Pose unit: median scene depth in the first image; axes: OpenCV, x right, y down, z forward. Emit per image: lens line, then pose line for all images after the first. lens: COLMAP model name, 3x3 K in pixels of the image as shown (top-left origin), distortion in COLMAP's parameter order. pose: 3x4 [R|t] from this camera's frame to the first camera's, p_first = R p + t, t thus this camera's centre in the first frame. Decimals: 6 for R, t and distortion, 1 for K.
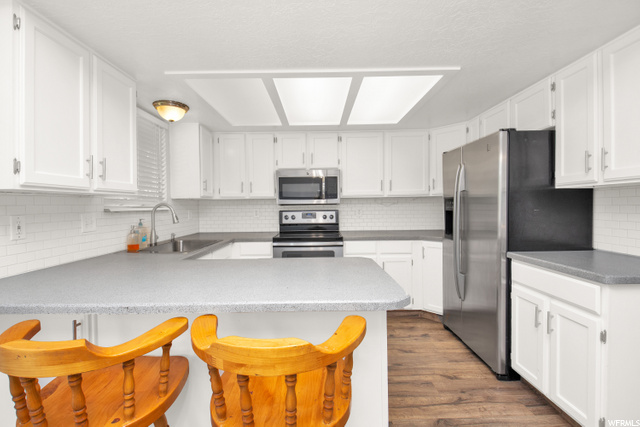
lens RADIAL K [[289.2, 0, 316.3], [0, 289.2, 211.3], [0, 0, 1]] dist [0.029861, -0.026988]
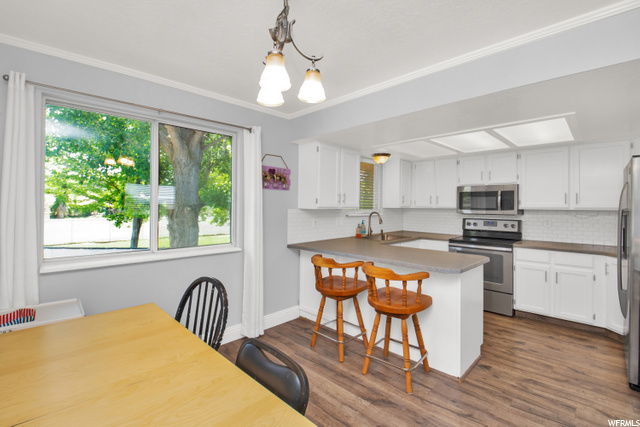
lens RADIAL K [[296.5, 0, 304.9], [0, 296.5, 208.4], [0, 0, 1]] dist [-0.001525, -0.020223]
pose [[0.688746, 0.024787, -0.724578, 0.380115], [-0.028115, 0.999577, 0.007470, -0.040665], [0.724457, 0.015226, 0.689152, -0.419098]]
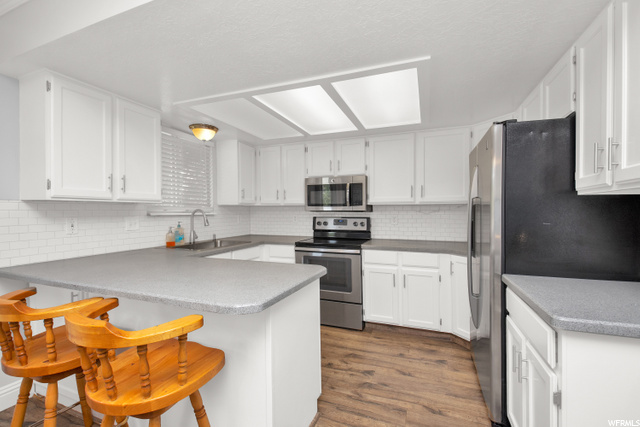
lens RADIAL K [[288.7, 0, 320.2], [0, 288.7, 218.5], [0, 0, 1]] dist [0.035770, -0.036770]
pose [[0.933561, 0.021015, -0.357802, 0.320039], [-0.018657, 0.999776, 0.010042, -0.008442], [0.357933, -0.002699, 0.933744, 0.044765]]
